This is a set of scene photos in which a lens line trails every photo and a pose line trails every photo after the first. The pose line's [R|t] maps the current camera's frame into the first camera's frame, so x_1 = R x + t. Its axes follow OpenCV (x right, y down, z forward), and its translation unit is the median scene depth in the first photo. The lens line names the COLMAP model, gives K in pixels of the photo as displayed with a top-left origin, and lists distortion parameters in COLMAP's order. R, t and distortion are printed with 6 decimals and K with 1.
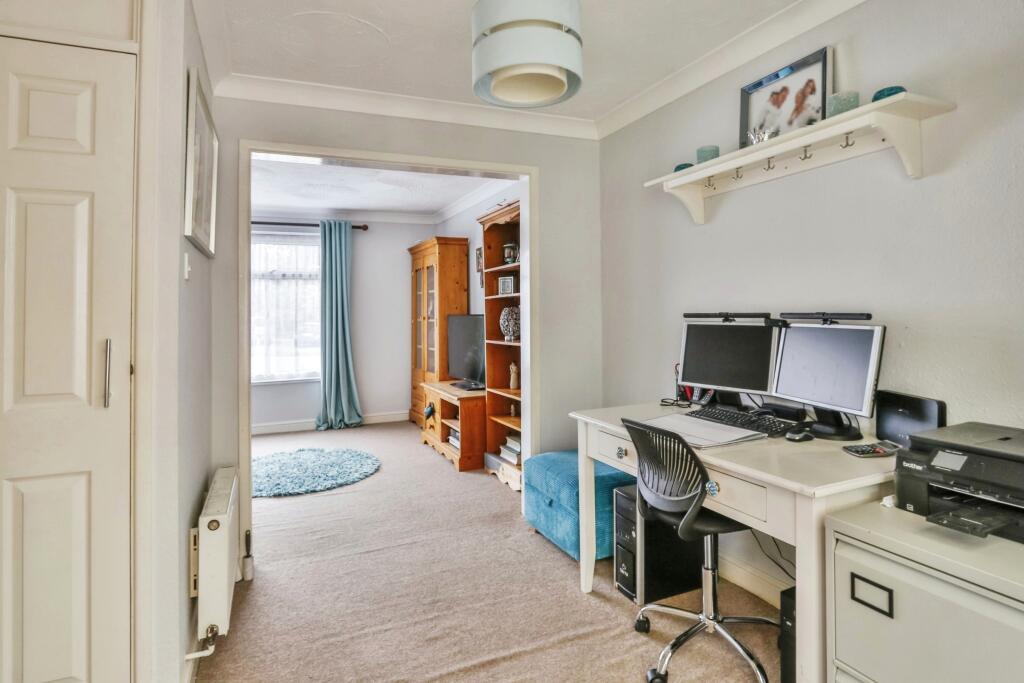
lens RADIAL K [[573.2, 0, 512.0], [0, 573.2, 341.5], [0, 0, 1]] dist [-0.002478, -0.000186]
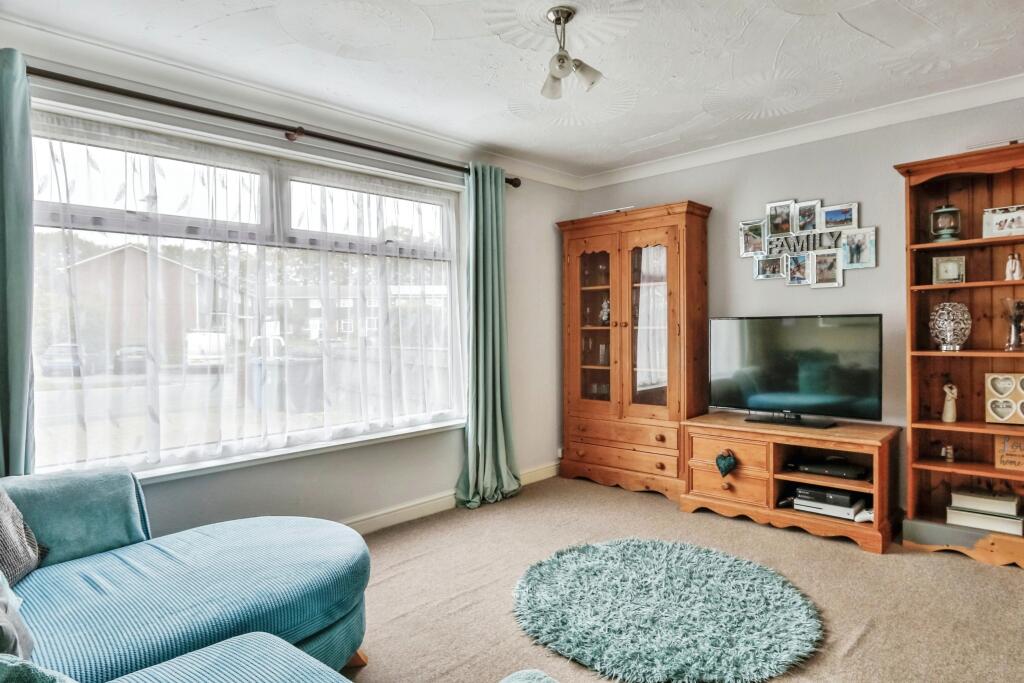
lens RADIAL K [[608.4, 0, 512.0], [0, 608.4, 341.5], [0, 0, 1]] dist [-0.006496, -0.000696]
pose [[0.913847, -0.014825, 0.405789, -0.551845], [0.023921, 0.999563, -0.017353, -0.009381], [-0.405354, 0.025565, 0.913802, 0.390781]]
